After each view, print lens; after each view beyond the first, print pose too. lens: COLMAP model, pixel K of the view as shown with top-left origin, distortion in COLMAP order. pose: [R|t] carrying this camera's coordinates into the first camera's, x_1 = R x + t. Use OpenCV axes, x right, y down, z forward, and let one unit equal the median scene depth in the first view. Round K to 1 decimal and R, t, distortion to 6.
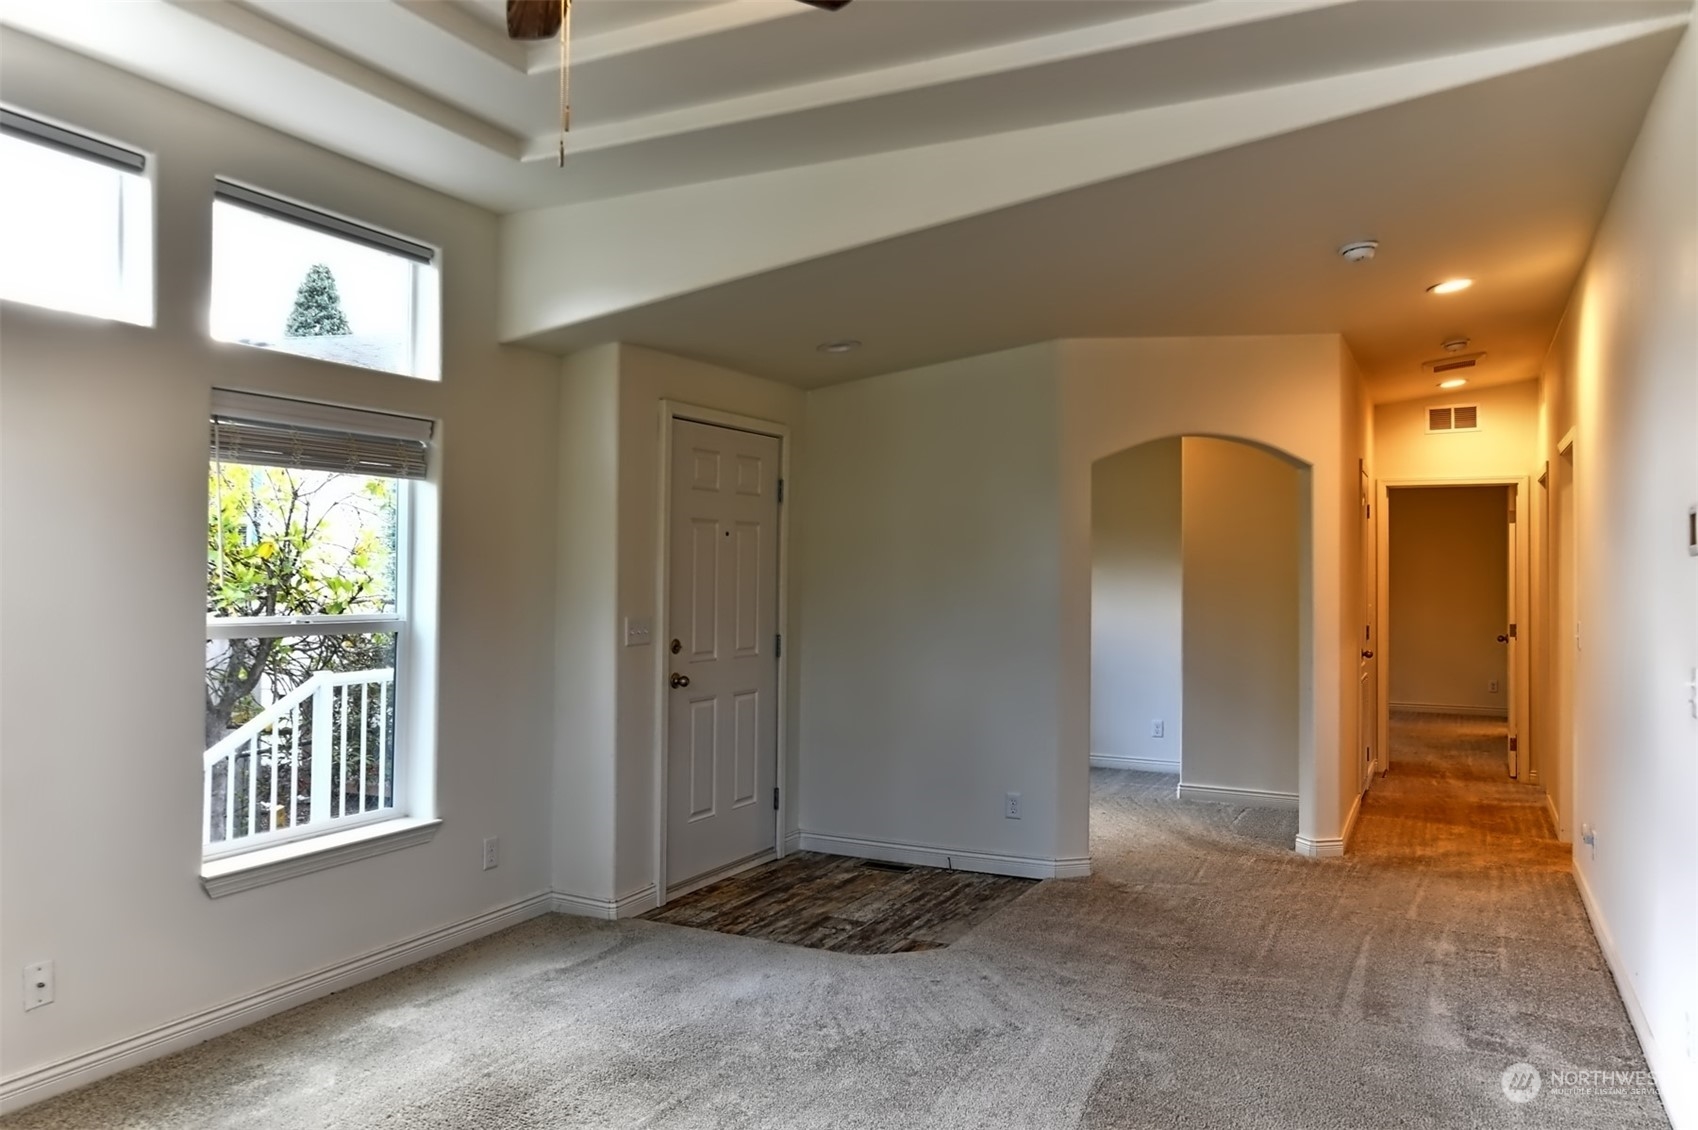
lens RADIAL K [[1169.3, 0, 849.0], [0, 1169.3, 561.7], [0, 0, 1]] dist [0.003346, 0.000313]
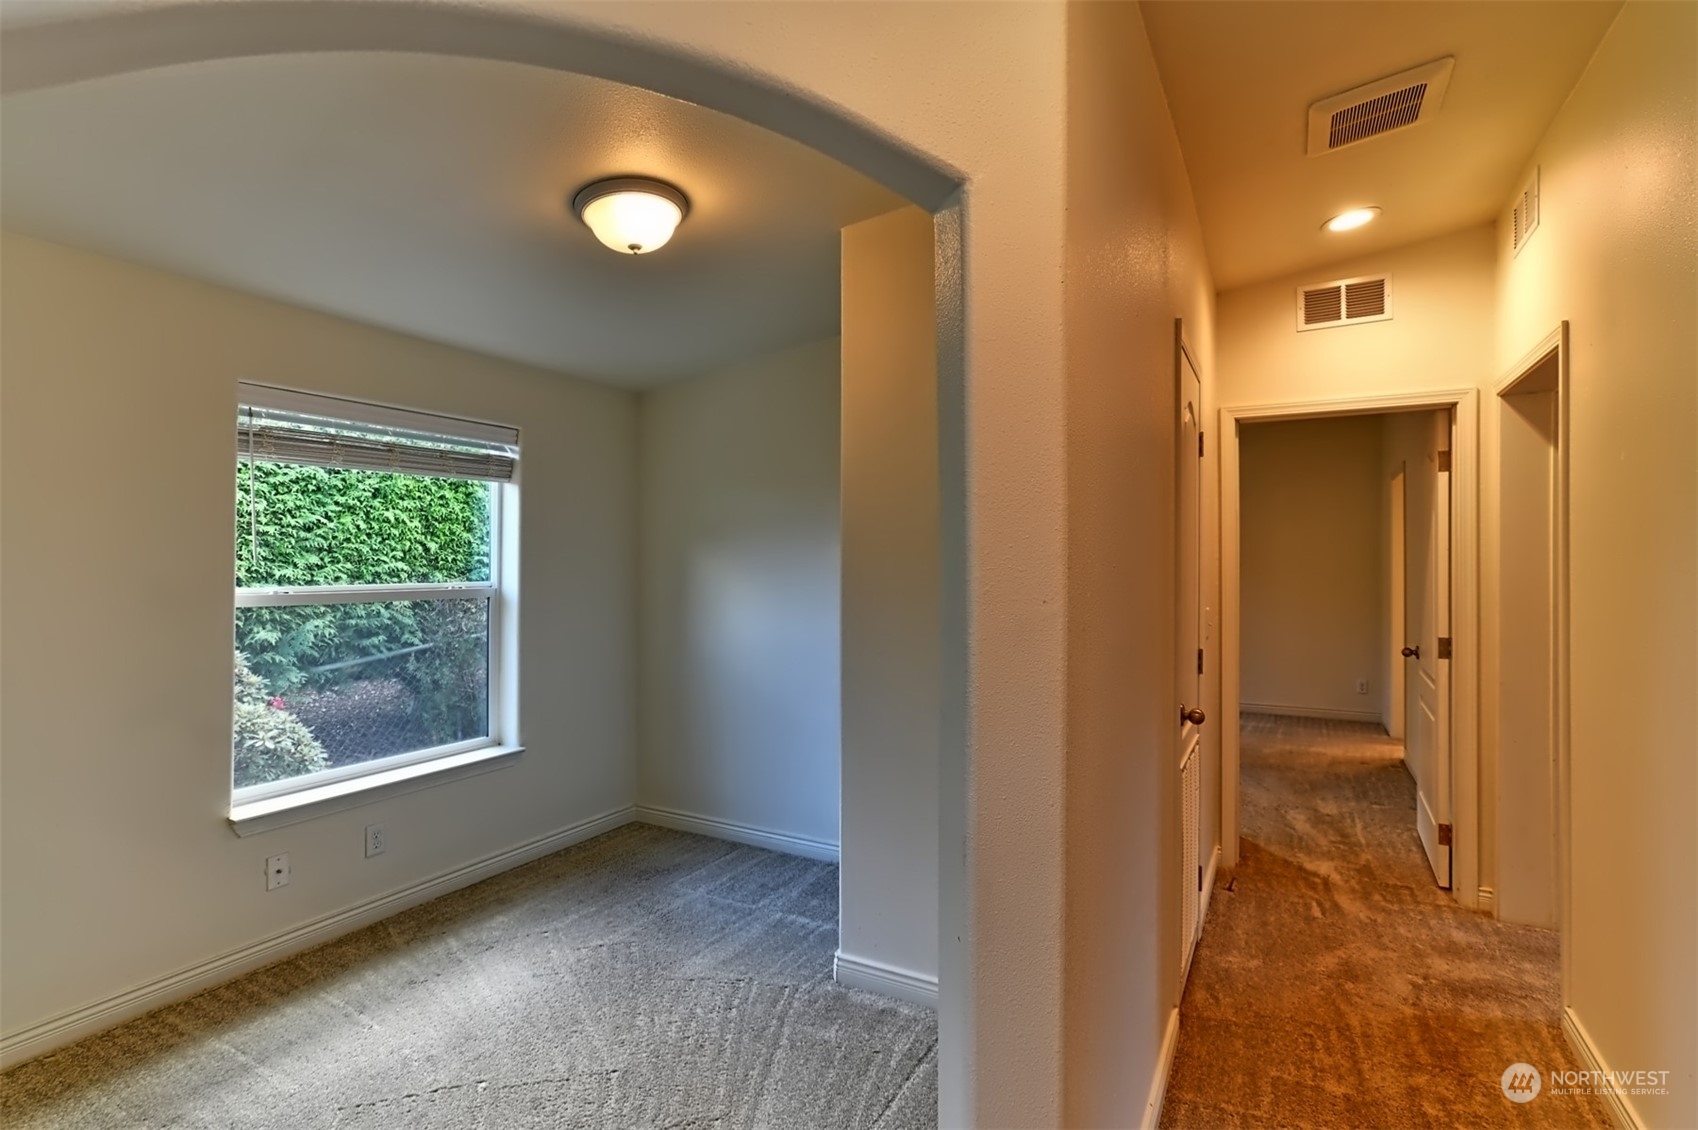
lens RADIAL K [[820.7, 0, 842.4], [0, 820.7, 560.5], [0, 0, 1]] dist [-0.014613, 0.015530]
pose [[0.999693, -0.005738, -0.024083, 0.262093], [0.005994, 0.999926, 0.010569, 0.006794], [0.024021, -0.010710, 0.999654, 0.562196]]
